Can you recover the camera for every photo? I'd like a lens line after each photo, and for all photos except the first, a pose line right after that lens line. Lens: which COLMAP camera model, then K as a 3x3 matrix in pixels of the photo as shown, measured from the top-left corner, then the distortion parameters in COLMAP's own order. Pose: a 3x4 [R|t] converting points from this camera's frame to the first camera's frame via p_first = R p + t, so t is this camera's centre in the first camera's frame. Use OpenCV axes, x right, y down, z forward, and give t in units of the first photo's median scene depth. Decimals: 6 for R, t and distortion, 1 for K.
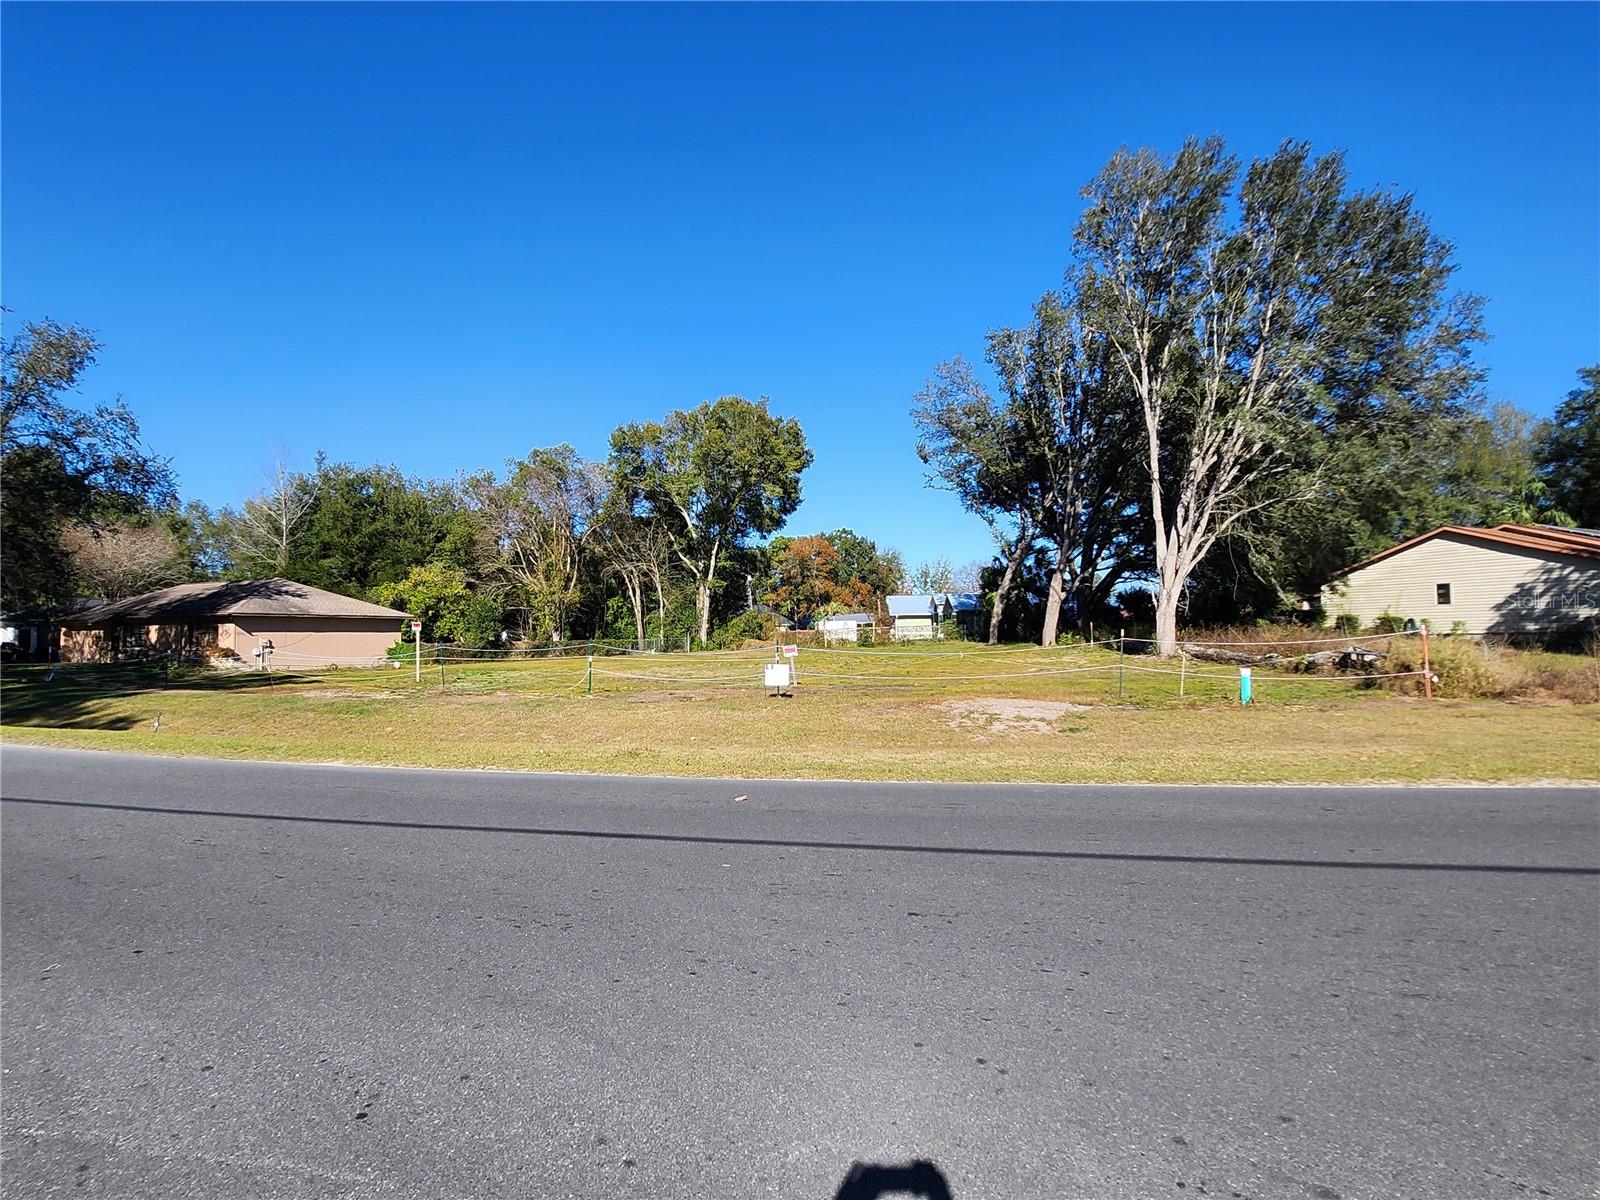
lens RADIAL K [[838.0, 0, 798.3], [0, 838.0, 626.7], [0, 0, 1]] dist [-0.018467, -0.000265]
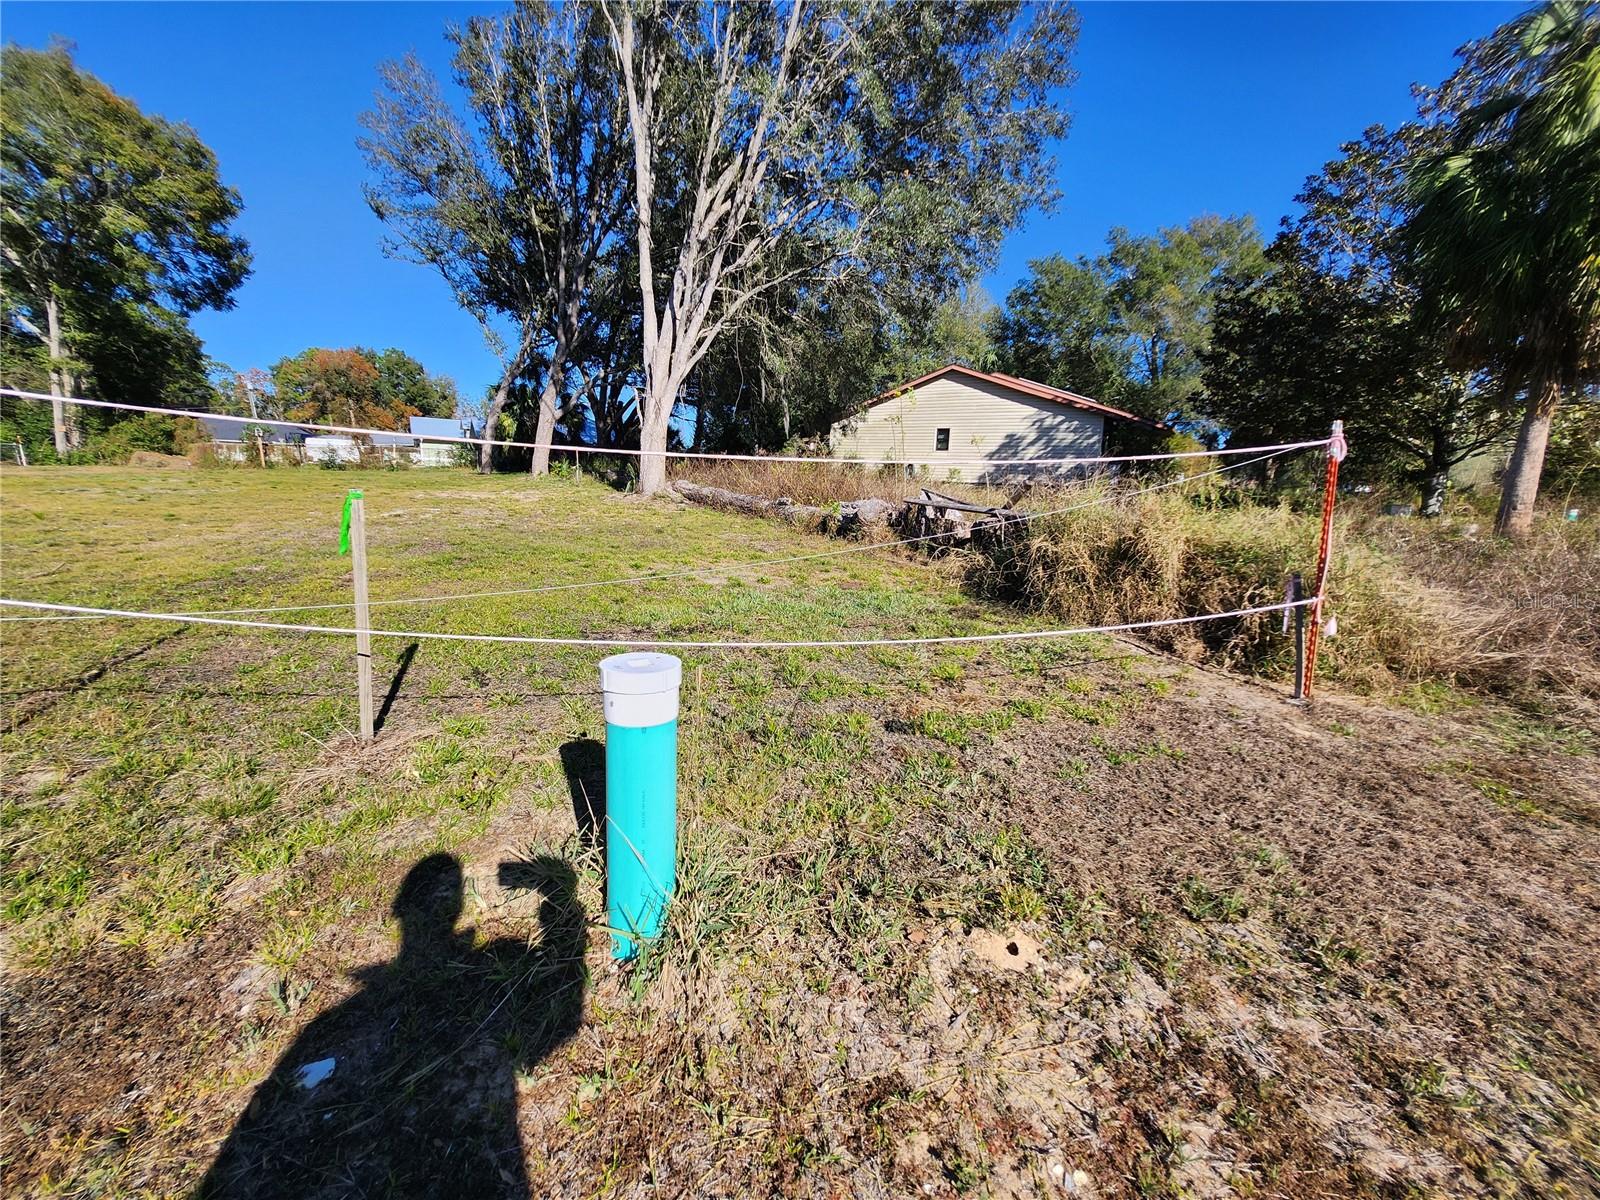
lens RADIAL K [[642.6, 0, 793.3], [0, 642.6, 599.6], [0, 0, 1]] dist [-0.011440, 0.000761]
pose [[0.858230, -0.051510, 0.510674, 0.257092], [-0.053462, 0.980568, 0.188753, 0.012486], [-0.510473, -0.189295, 0.838799, 0.459566]]
